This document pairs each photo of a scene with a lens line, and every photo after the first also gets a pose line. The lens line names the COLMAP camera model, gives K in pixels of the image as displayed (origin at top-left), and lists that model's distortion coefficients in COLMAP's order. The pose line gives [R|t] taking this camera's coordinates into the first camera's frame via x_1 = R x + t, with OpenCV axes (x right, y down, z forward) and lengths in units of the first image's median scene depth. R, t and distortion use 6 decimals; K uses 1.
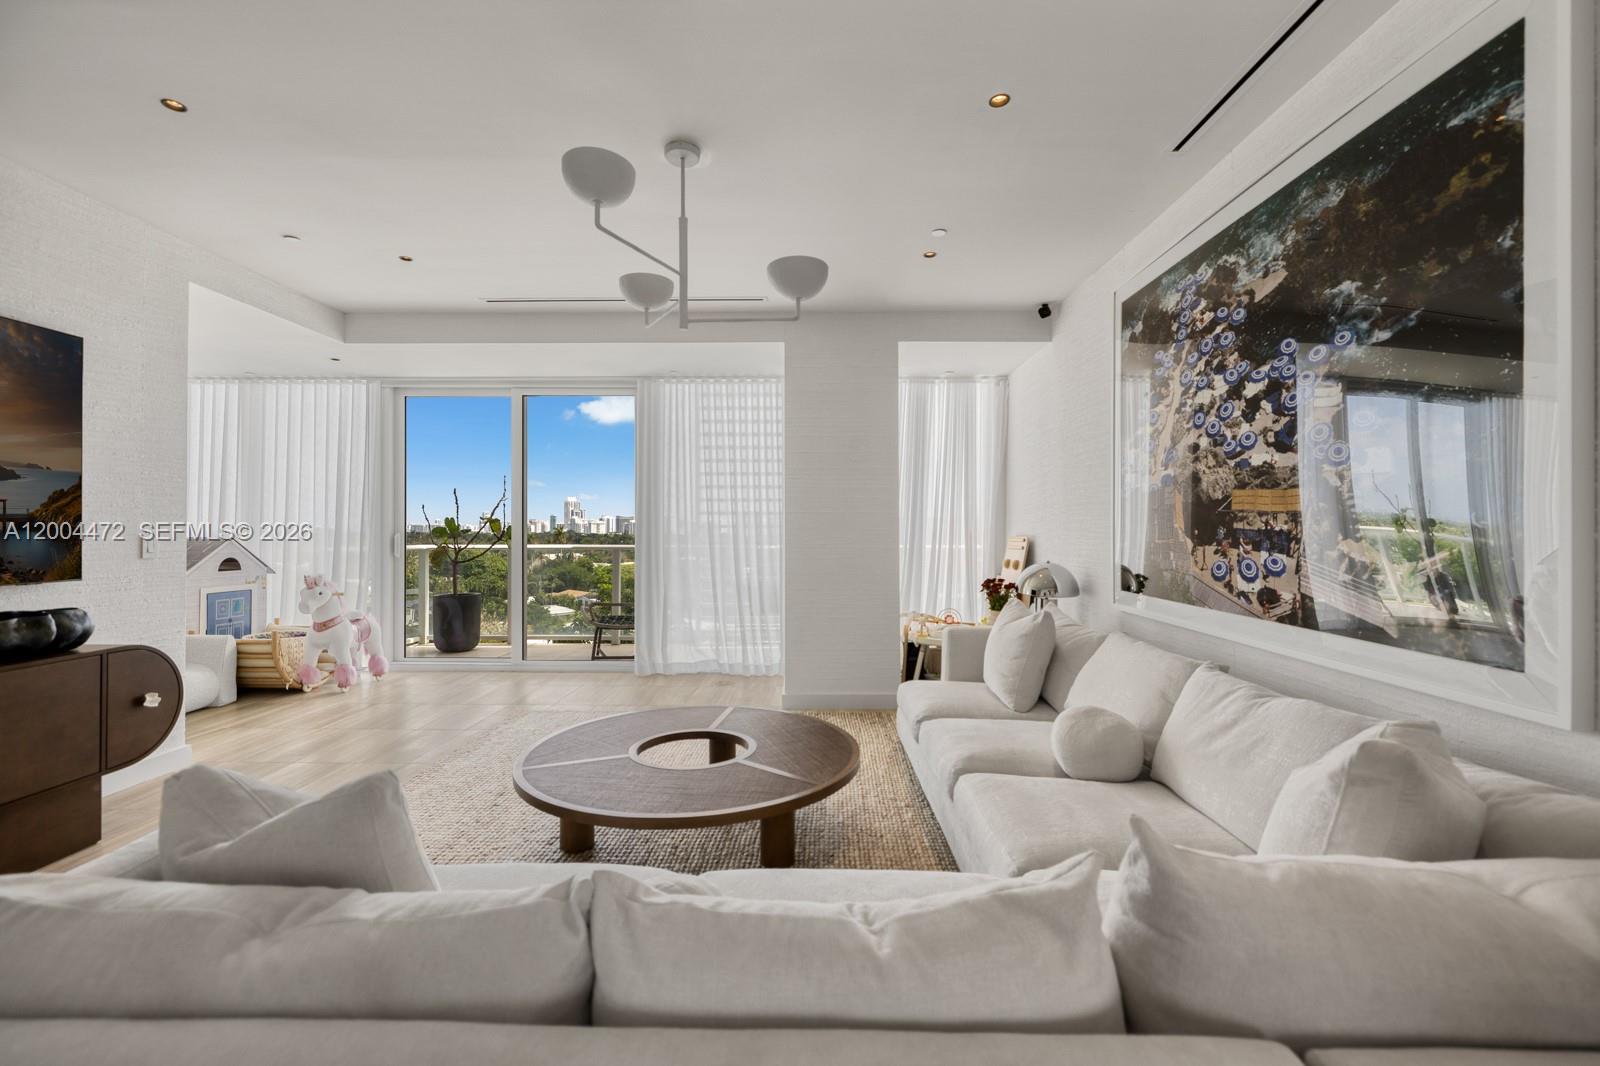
lens RADIAL K [[705.8, 0, 803.7], [0, 705.8, 523.9], [0, 0, 1]] dist [0.003664, 0.000507]
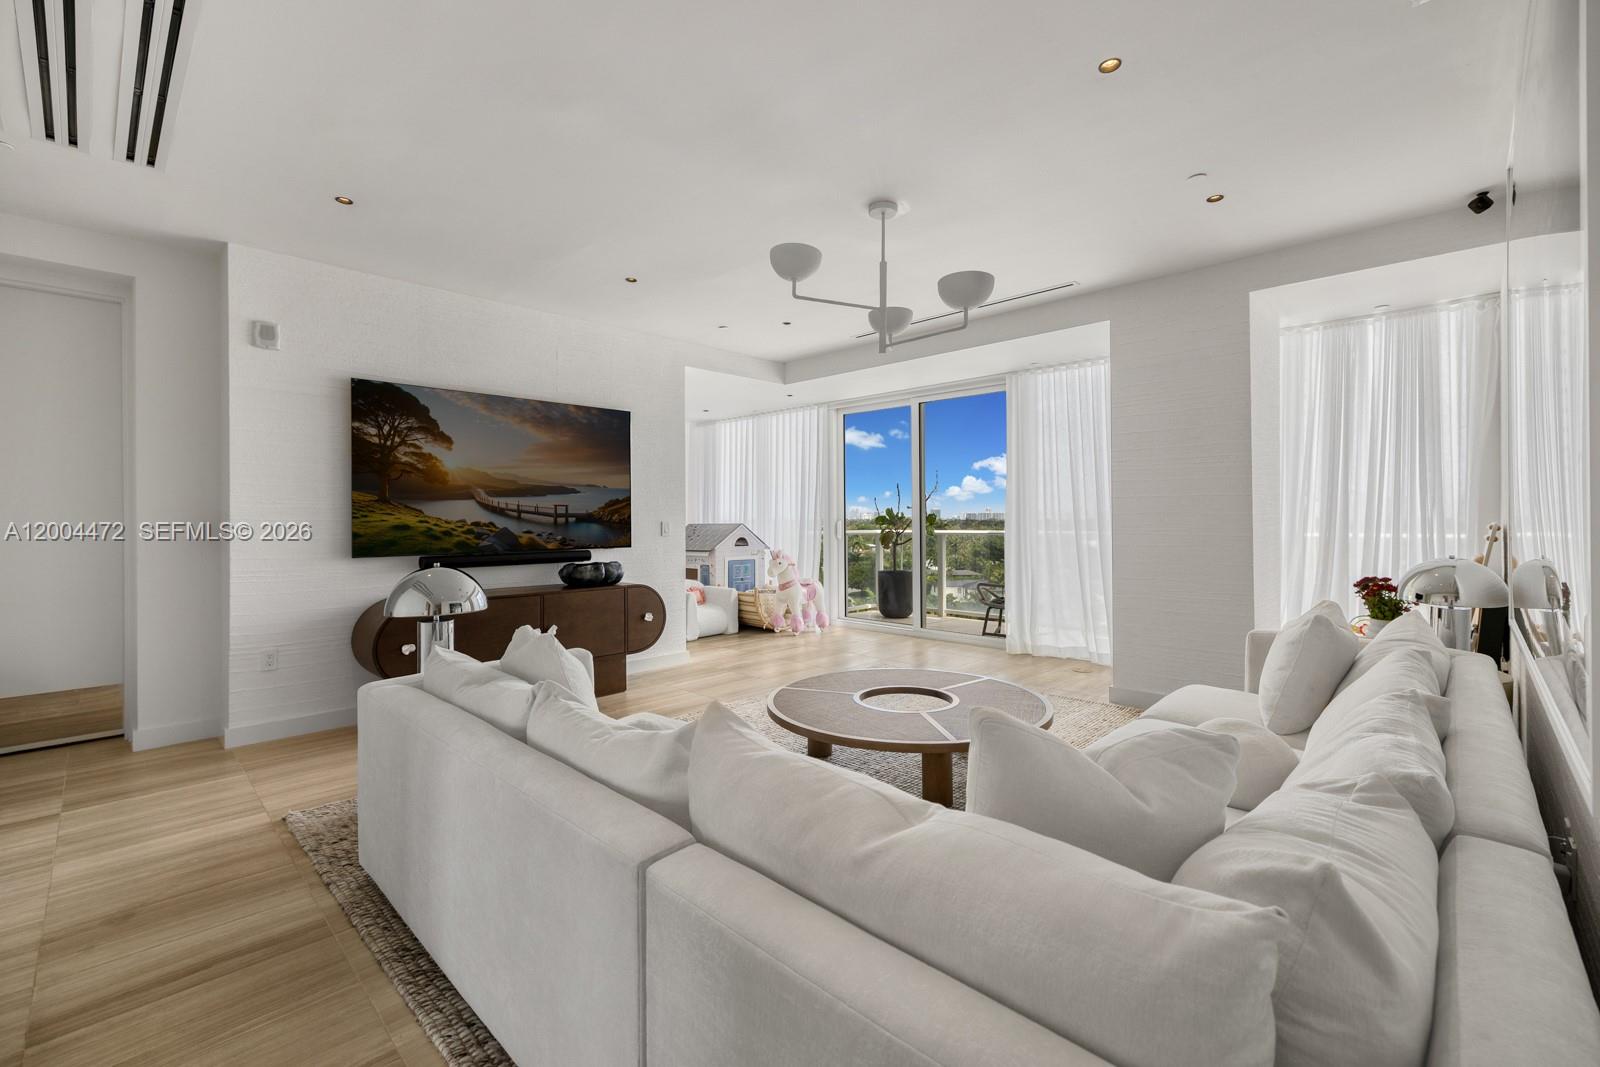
lens RADIAL K [[696.2, 0, 771.0], [0, 696.2, 513.1], [0, 0, 1]] dist [0.001589, 0.000275]
pose [[0.709573, -0.010952, -0.704547, 0.442892], [0.013152, 0.999911, -0.002298, 0.001538], [0.704509, -0.007635, 0.709654, 0.002933]]
